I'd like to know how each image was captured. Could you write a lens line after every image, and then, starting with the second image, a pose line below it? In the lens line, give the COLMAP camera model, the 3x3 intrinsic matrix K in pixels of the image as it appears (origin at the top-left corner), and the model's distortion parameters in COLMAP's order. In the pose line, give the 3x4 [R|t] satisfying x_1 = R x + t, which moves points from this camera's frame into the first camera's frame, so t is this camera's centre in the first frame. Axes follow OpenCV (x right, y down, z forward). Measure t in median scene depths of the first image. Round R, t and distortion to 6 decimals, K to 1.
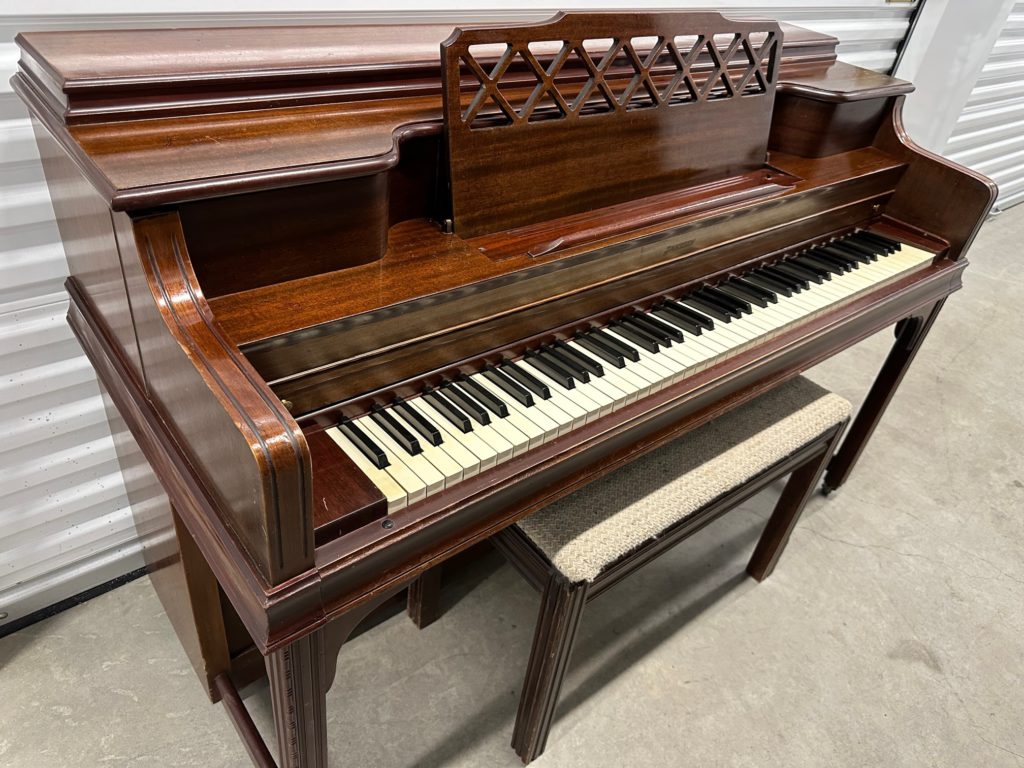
lens RADIAL K [[732.3, 0, 504.3], [0, 732.3, 396.6], [0, 0, 1]] dist [0.021237, -0.022958]
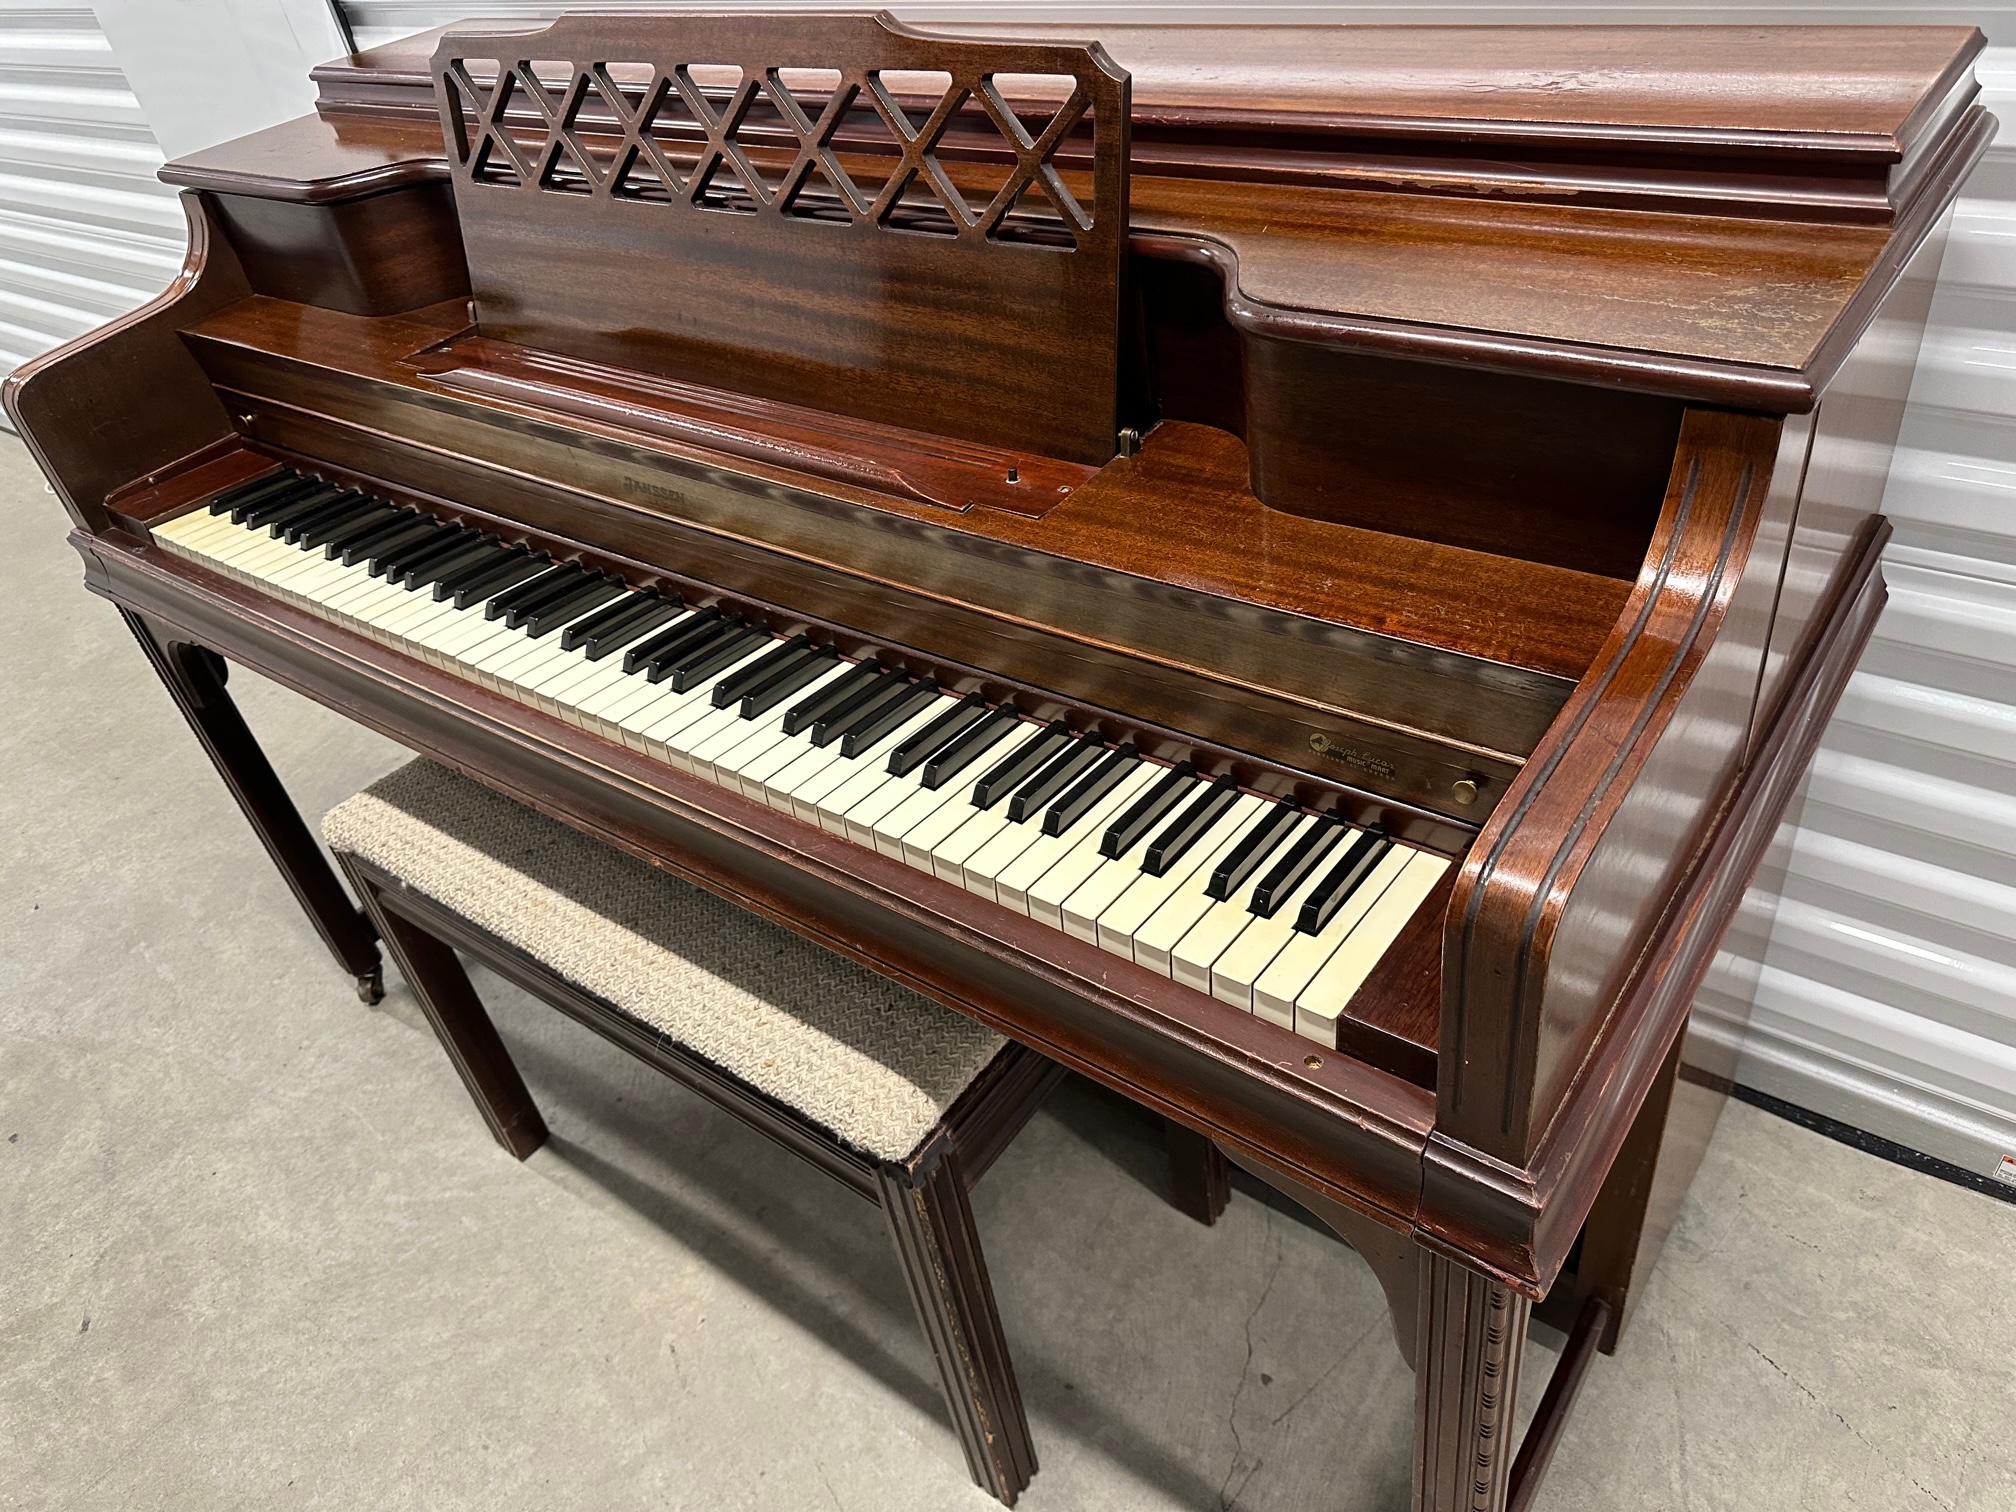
lens RADIAL K [[1441.8, 0, 1019.1], [0, 1441.8, 807.7], [0, 0, 1]] dist [0.021237, -0.022958]
pose [[0.218518, 0.483743, -0.847492, 1.085264], [-0.447197, 0.821558, 0.353635, -0.429050], [0.867332, 0.301721, 0.395854, 0.782648]]
